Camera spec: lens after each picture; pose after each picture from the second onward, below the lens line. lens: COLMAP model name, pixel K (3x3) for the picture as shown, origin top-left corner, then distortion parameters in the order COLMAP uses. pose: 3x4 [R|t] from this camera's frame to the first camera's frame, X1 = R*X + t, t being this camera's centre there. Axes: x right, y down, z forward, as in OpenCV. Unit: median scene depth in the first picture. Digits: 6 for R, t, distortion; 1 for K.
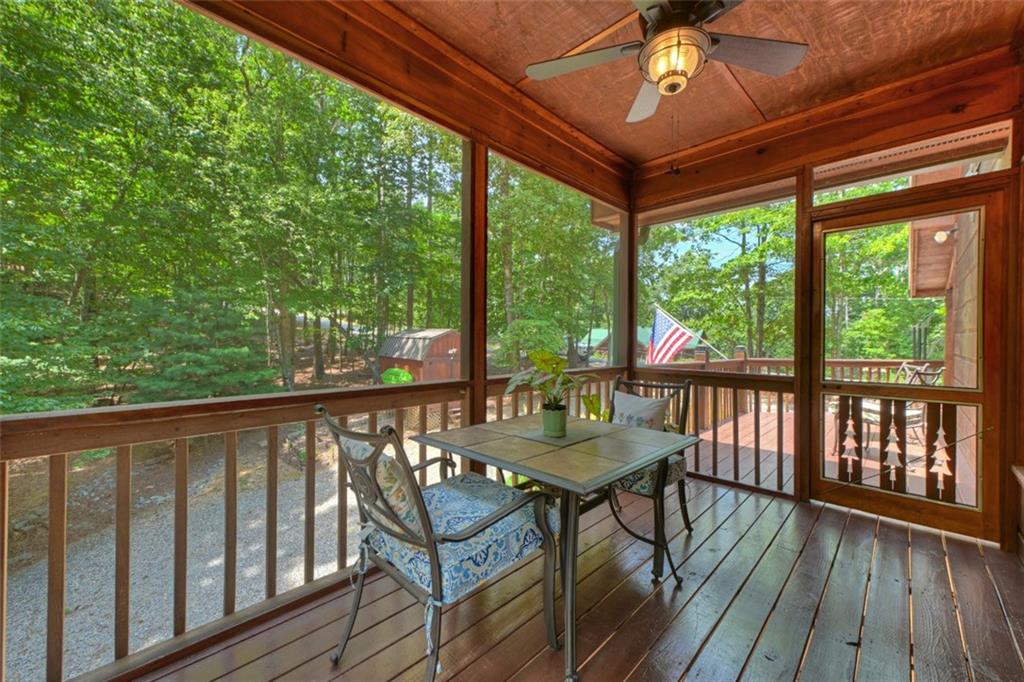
lens RADIAL K [[411.0, 0, 518.8], [0, 411.0, 334.1], [0, 0, 1]] dist [0.011081, -0.000175]
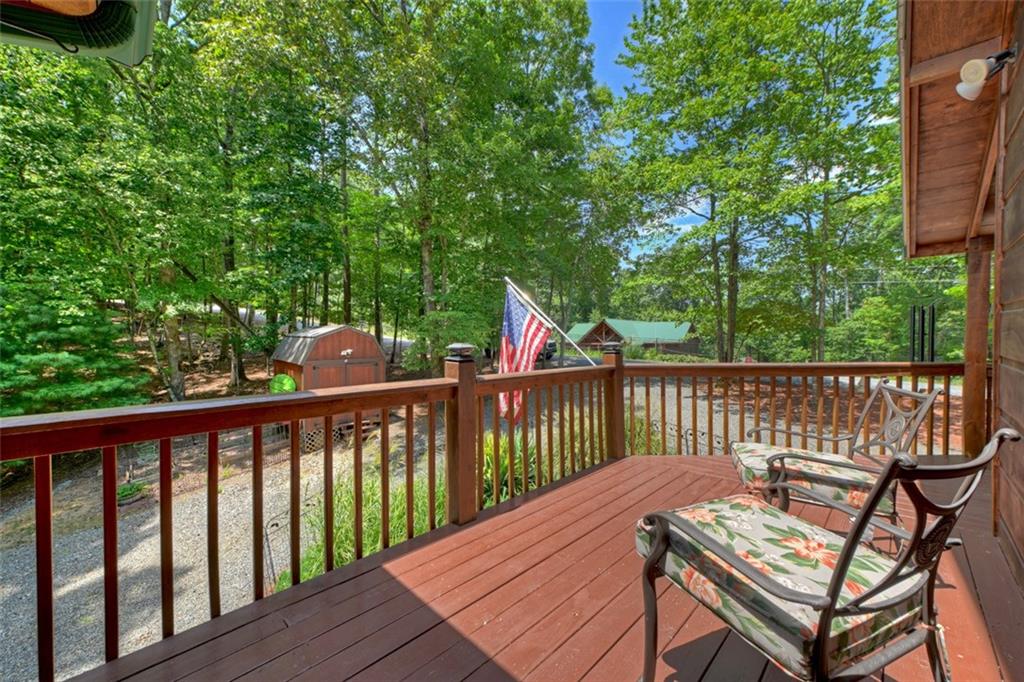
lens RADIAL K [[411.0, 0, 517.6], [0, 411.0, 347.1], [0, 0, 1]] dist [0.011081, -0.000175]
pose [[0.999848, -0.015954, -0.007002, 0.155698], [0.016224, 0.999050, 0.040451, 0.002961], [0.006350, -0.040559, 0.999157, 0.158786]]
